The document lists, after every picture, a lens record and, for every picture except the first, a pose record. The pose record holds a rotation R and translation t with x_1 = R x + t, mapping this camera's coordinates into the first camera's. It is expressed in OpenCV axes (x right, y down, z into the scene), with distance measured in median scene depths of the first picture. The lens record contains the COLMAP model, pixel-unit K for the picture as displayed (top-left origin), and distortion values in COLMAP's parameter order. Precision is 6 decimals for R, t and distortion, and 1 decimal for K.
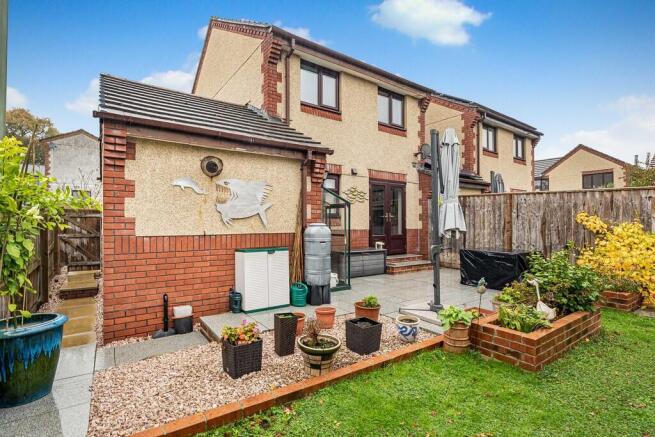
lens RADIAL K [[320.4, 0, 329.0], [0, 320.4, 218.8], [0, 0, 1]] dist [-0.000531, 0.000094]
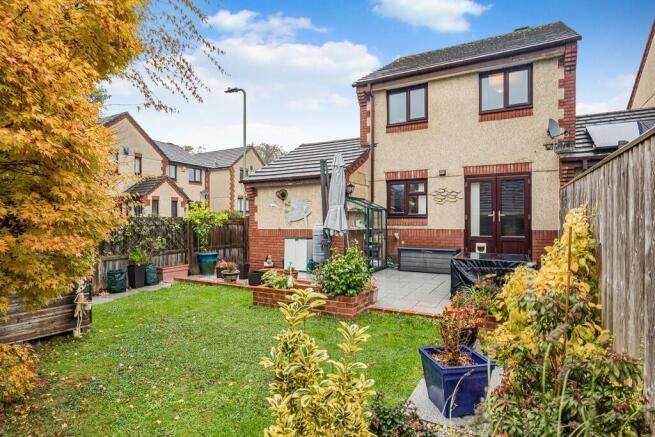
lens RADIAL K [[352.4, 0, 327.2], [0, 352.4, 221.5], [0, 0, 1]] dist [0.003635, 0.000400]
pose [[0.423601, -0.004799, -0.905836, 0.958914], [0.014465, 0.999894, 0.001466, 0.001532], [0.905734, -0.013724, 0.423625, 0.187617]]
